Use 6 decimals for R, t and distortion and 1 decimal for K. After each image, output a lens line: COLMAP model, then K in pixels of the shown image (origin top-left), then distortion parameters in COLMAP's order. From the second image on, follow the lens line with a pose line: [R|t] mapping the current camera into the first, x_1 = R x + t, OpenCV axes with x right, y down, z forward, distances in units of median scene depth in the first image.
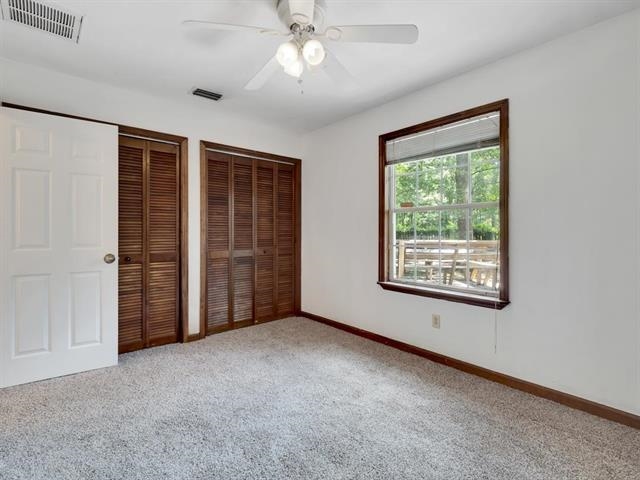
lens RADIAL K [[310.2, 0, 318.4], [0, 310.2, 236.6], [0, 0, 1]] dist [-0.001222, 0.001010]
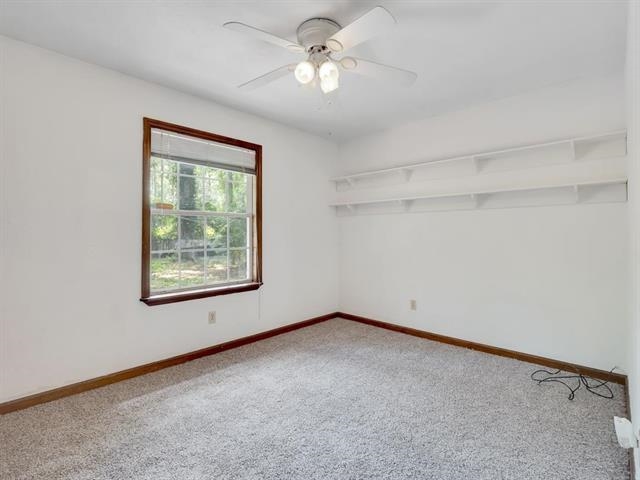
lens RADIAL K [[310.2, 0, 318.4], [0, 310.2, 236.9], [0, 0, 1]] dist [-0.001222, 0.001010]
pose [[-0.080451, -0.008661, 0.996721, -0.791914], [0.016899, 0.999807, 0.010052, -0.017054], [-0.996615, 0.017652, -0.080290, 0.757227]]
